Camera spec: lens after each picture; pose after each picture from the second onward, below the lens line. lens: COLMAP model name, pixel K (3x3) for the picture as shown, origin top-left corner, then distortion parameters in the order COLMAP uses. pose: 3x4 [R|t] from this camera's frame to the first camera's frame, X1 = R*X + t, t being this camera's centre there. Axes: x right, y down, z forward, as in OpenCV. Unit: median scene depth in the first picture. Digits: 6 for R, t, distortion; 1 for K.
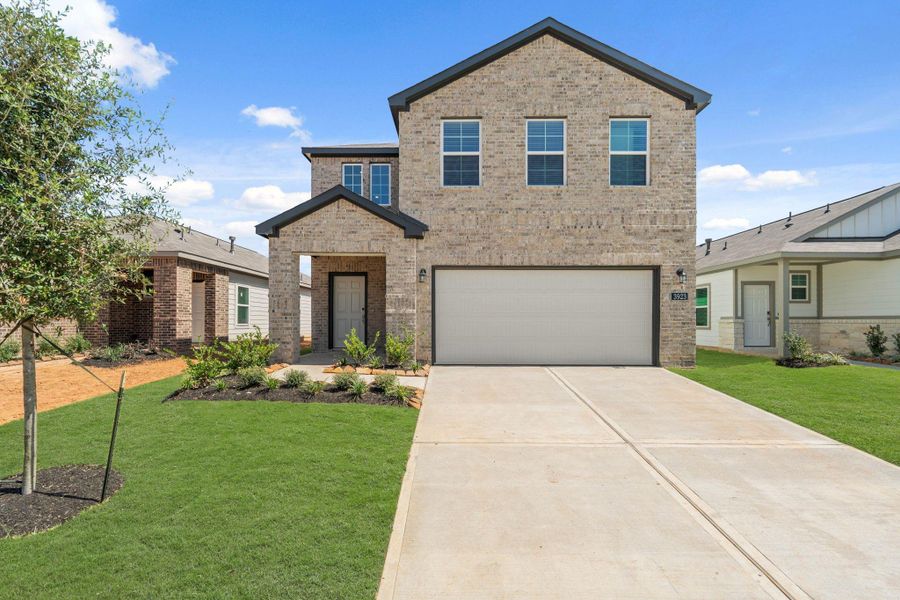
lens RADIAL K [[417.8, 0, 461.7], [0, 417.8, 320.2], [0, 0, 1]] dist [-0.001291, -0.000099]
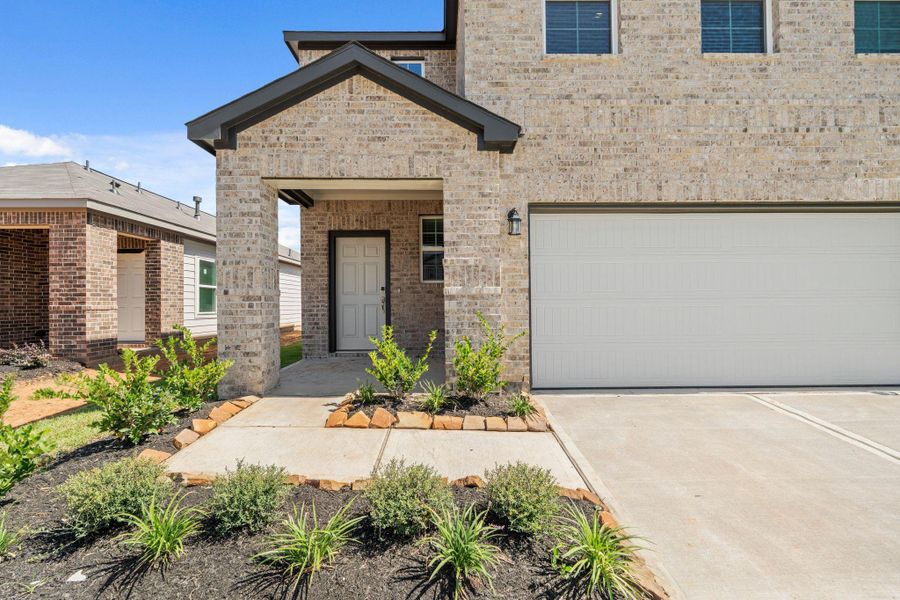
lens RADIAL K [[394.9, 0, 450.0], [0, 394.9, 300.0], [0, 0, 1]] dist [-0.002216, -0.000006]
pose [[0.999890, -0.009914, 0.010988, -0.176688], [0.009972, 0.999937, -0.005198, -0.007288], [-0.010935, 0.005307, 0.999926, 0.500932]]
